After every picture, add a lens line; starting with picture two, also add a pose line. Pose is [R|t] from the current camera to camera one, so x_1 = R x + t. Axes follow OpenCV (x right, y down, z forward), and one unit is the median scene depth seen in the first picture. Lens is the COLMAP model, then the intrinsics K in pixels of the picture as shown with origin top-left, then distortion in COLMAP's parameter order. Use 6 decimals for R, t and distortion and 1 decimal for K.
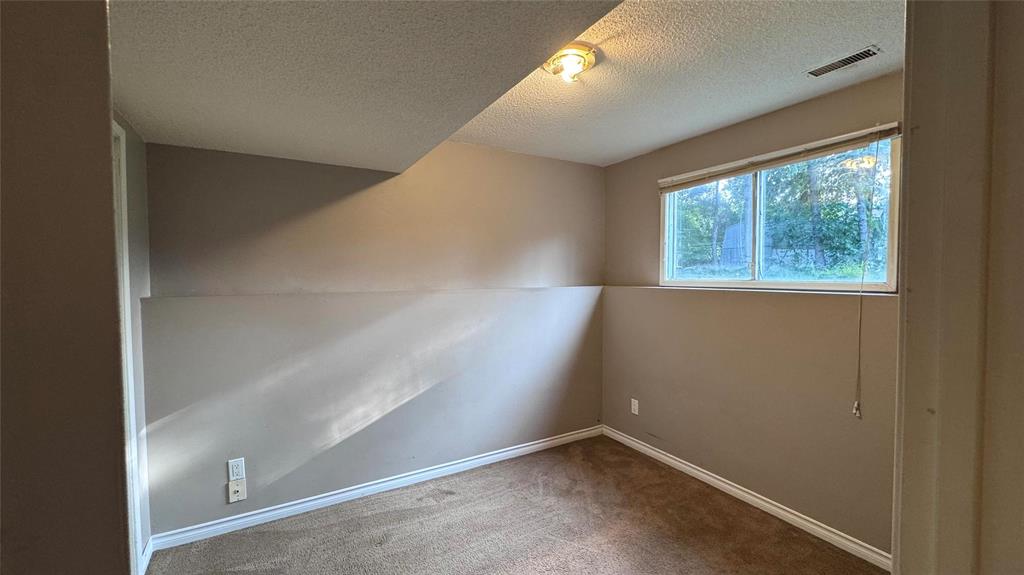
lens RADIAL K [[411.3, 0, 512.8], [0, 411.3, 289.4], [0, 0, 1]] dist [-0.000743, -0.000504]
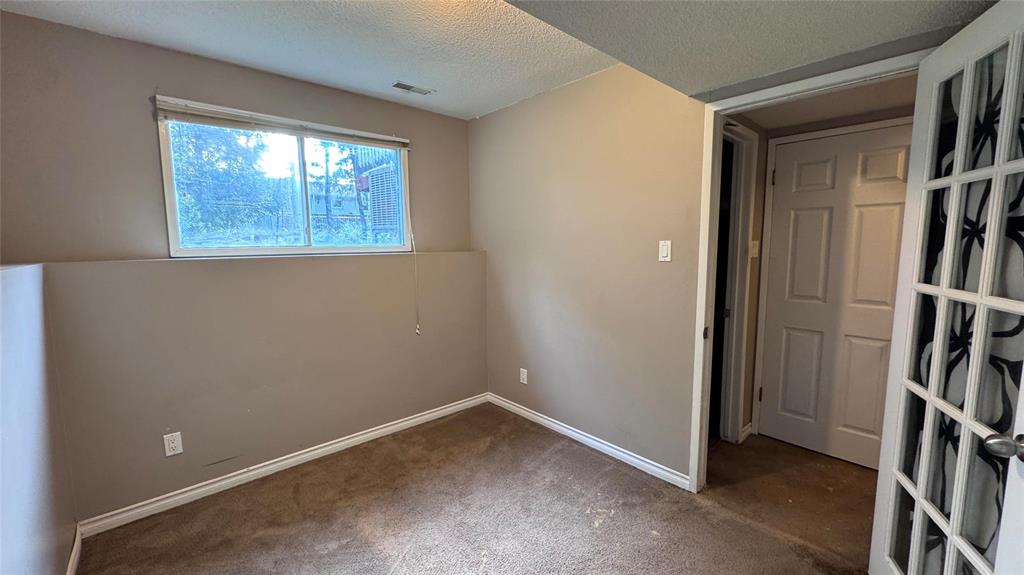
lens RADIAL K [[411.3, 0, 513.3], [0, 411.3, 287.1], [0, 0, 1]] dist [-0.000743, -0.000504]
pose [[-0.212057, -0.109947, 0.971053, -0.464452], [0.036860, 0.992044, 0.120373, -0.022518], [-0.976562, 0.061319, -0.206317, 0.648618]]
